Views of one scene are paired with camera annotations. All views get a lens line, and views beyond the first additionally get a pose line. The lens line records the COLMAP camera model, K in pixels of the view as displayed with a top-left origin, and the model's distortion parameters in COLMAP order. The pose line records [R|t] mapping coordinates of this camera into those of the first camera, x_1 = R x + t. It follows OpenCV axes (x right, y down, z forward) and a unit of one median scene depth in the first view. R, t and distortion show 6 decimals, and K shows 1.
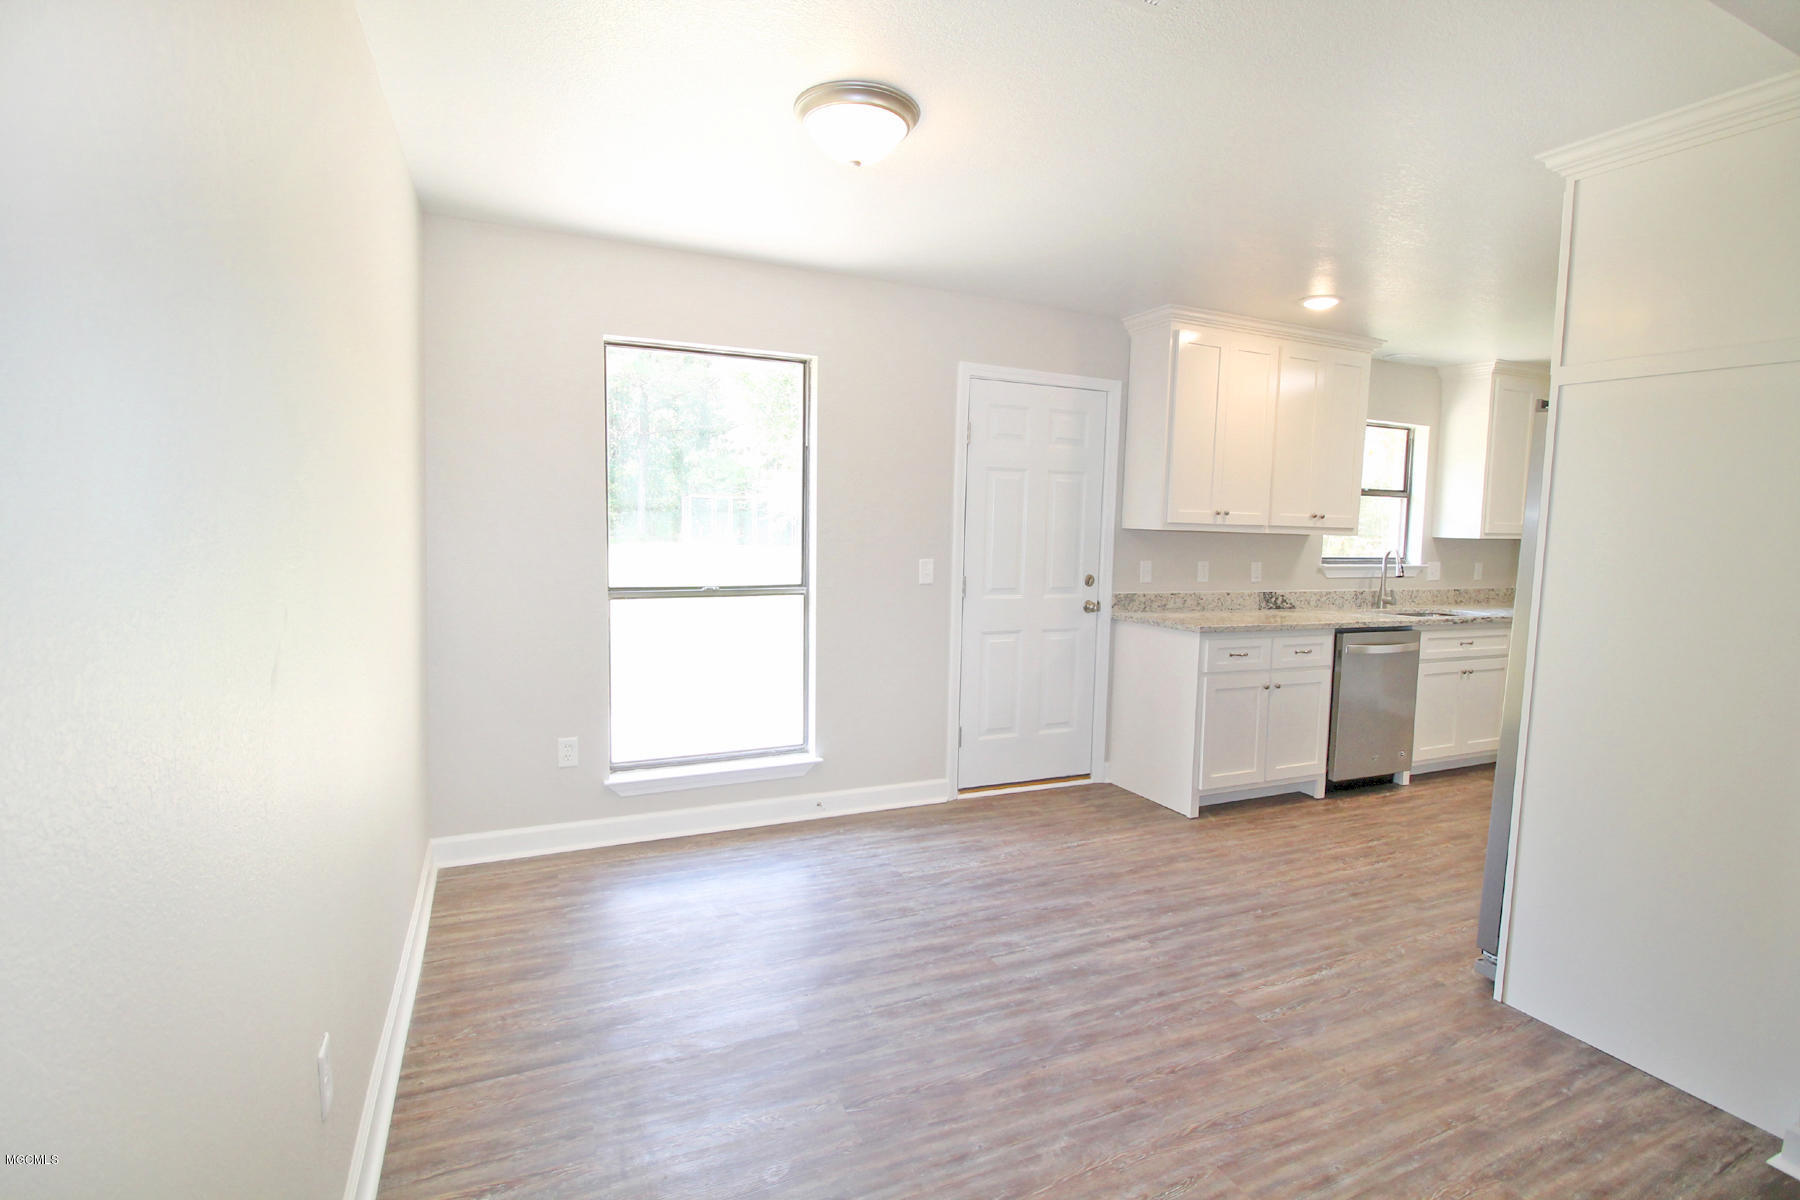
lens RADIAL K [[843.5, 0, 889.7], [0, 843.5, 587.2], [0, 0, 1]] dist [-0.002153, -0.011647]
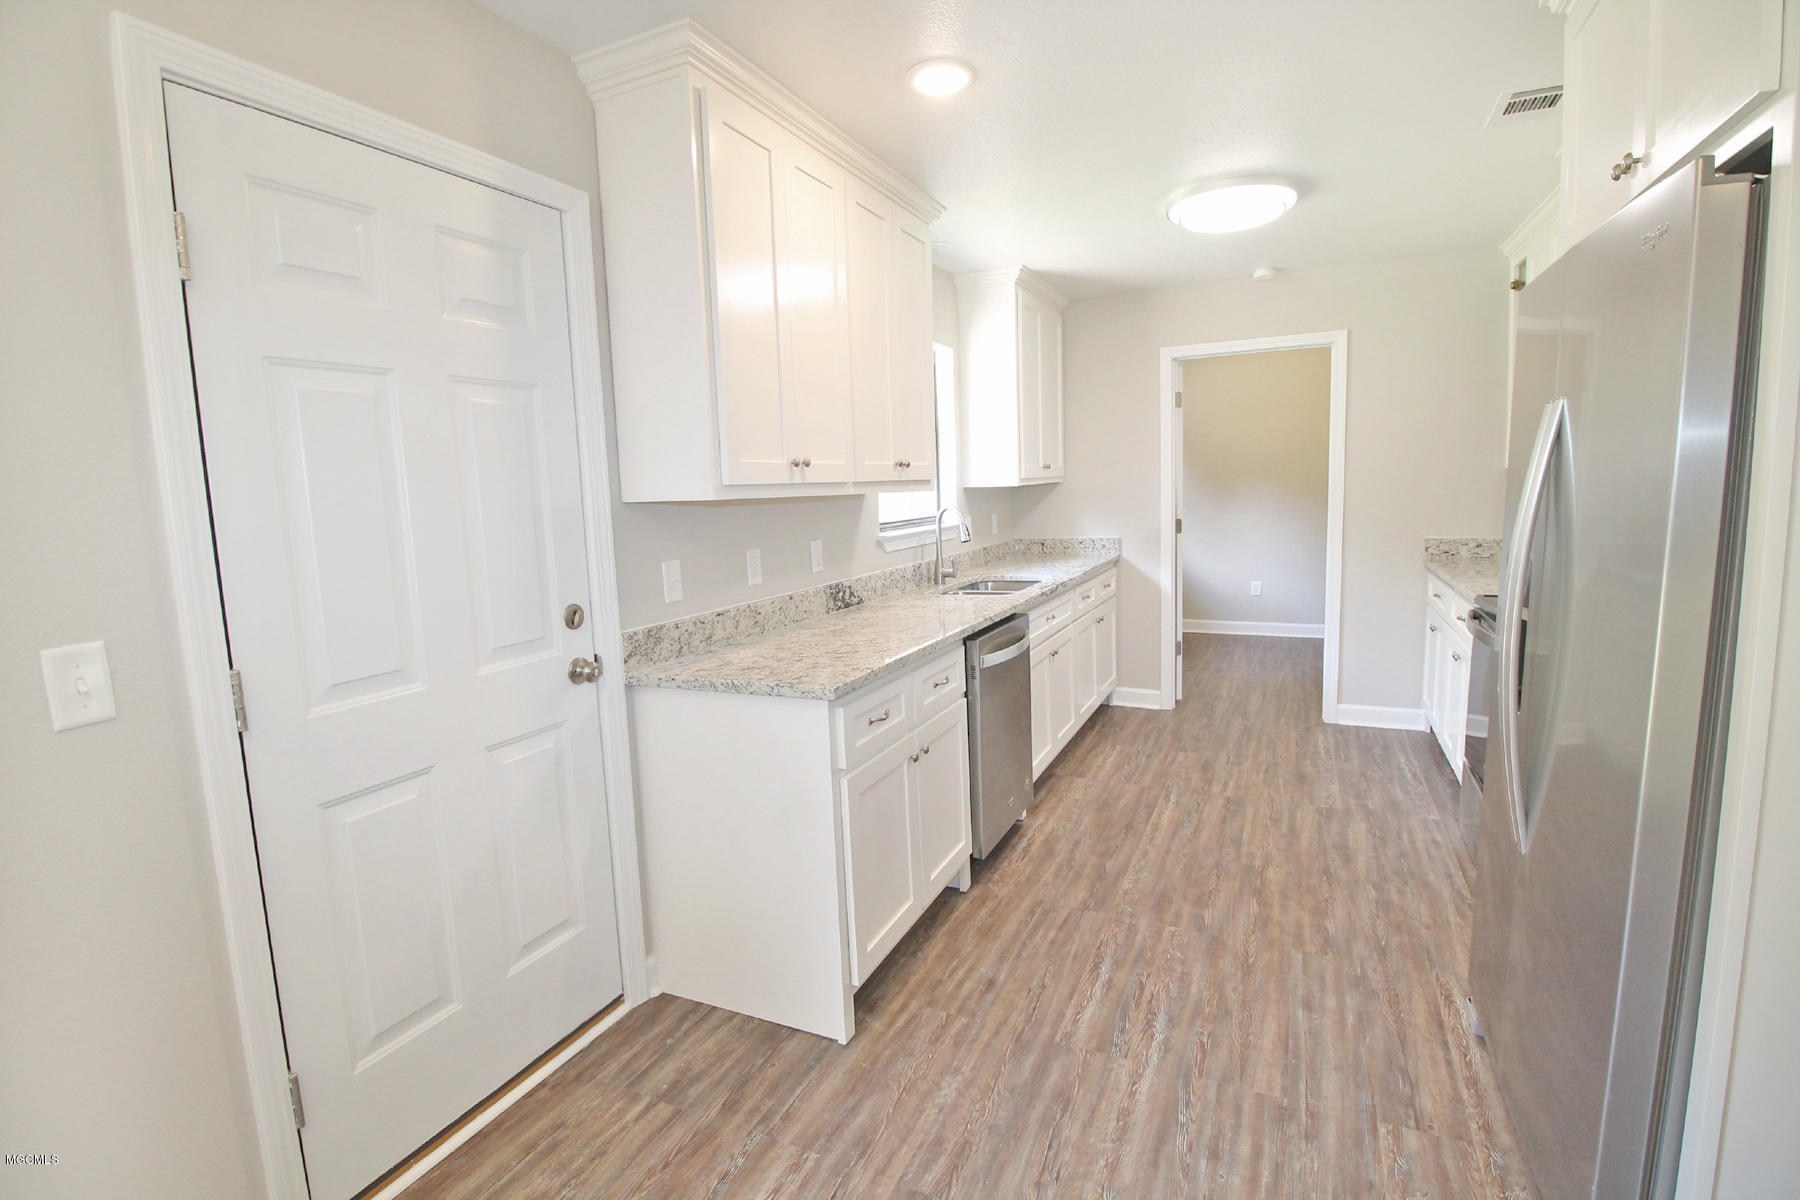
lens RADIAL K [[840.3, 0, 888.9], [0, 840.3, 585.0], [0, 0, 1]] dist [-0.001575, -0.009166]
pose [[0.760412, -0.128862, 0.636528, 0.075470], [0.105876, 0.991602, 0.074263, -0.043546], [-0.640752, 0.010923, 0.767670, 0.541336]]
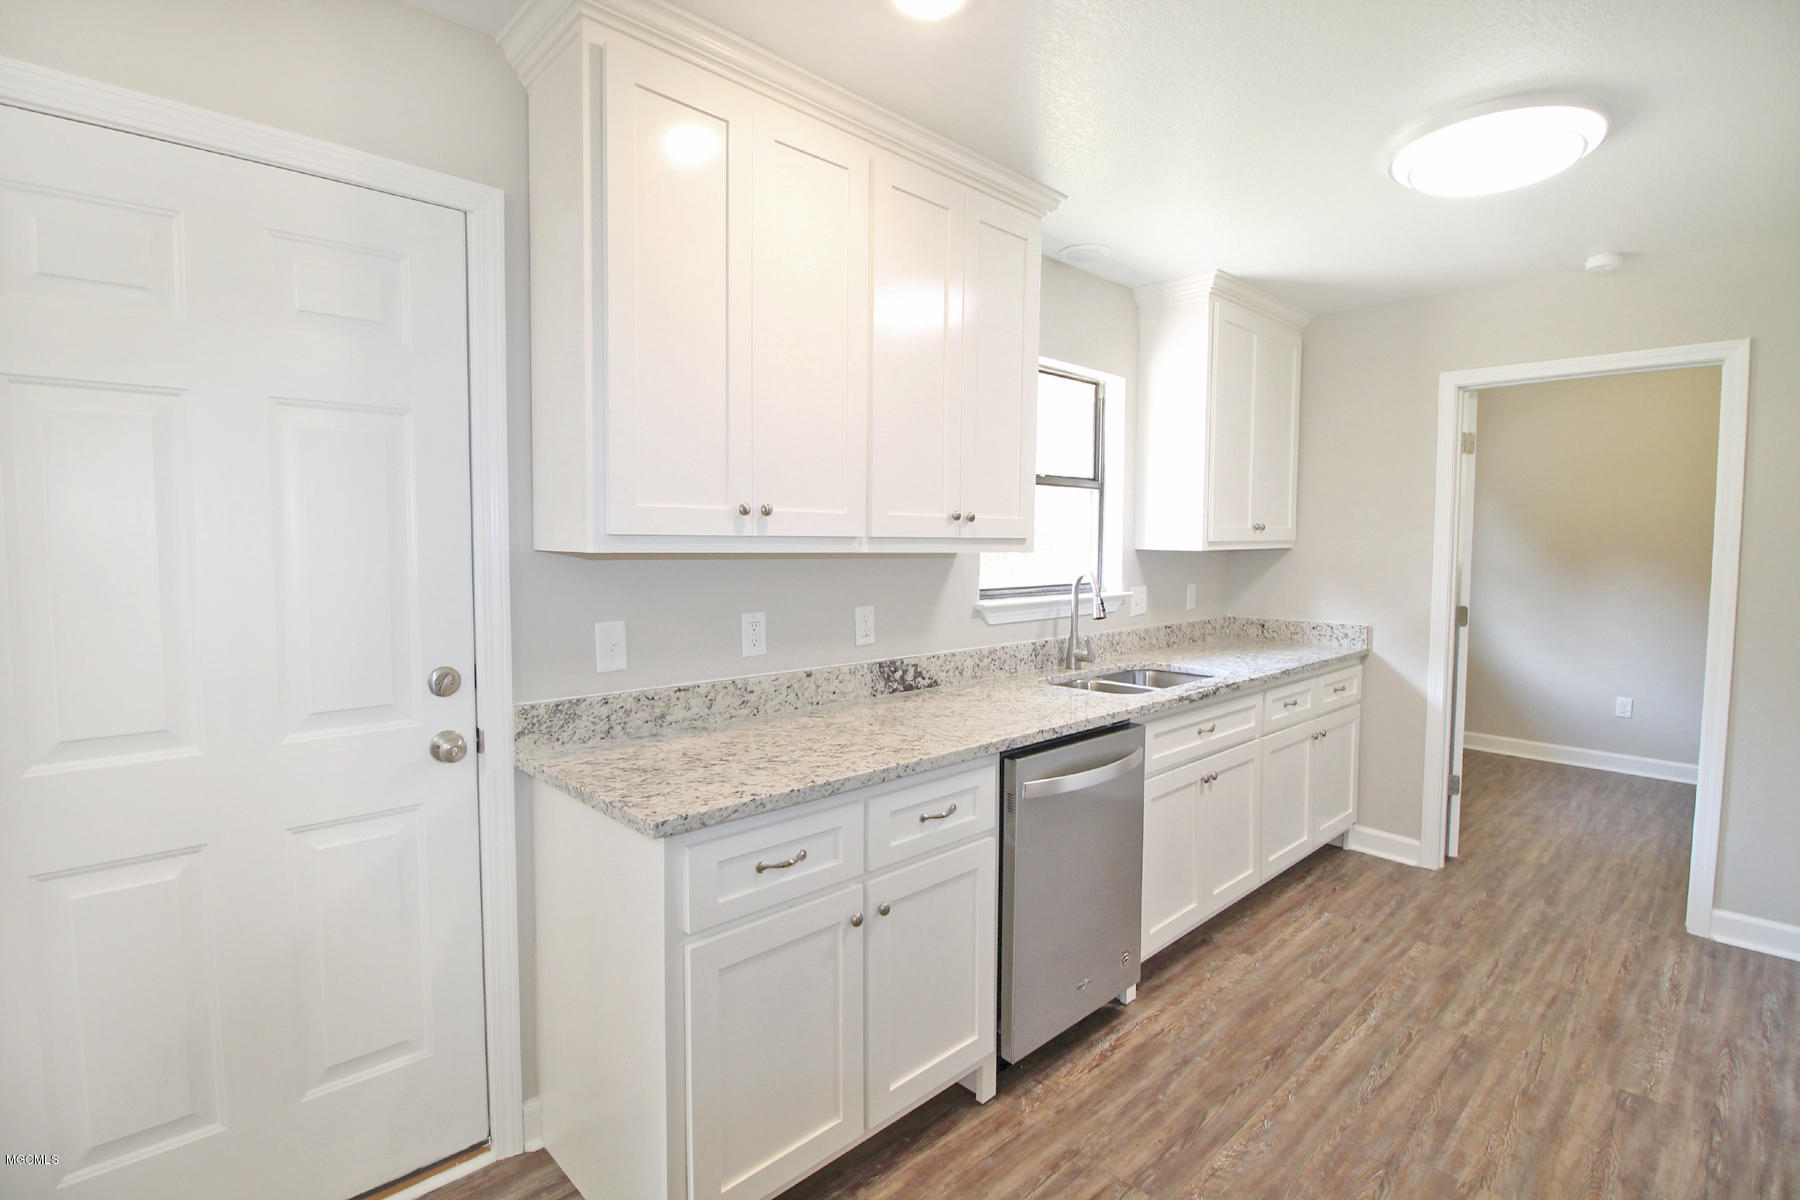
lens RADIAL K [[843.5, 0, 889.7], [0, 843.5, 587.2], [0, 0, 1]] dist [-0.002153, -0.011647]
pose [[0.943066, -0.037413, 0.330496, 0.316839], [0.042539, 0.999060, -0.008290, -0.041998], [-0.329875, 0.021877, 0.943771, 0.570155]]
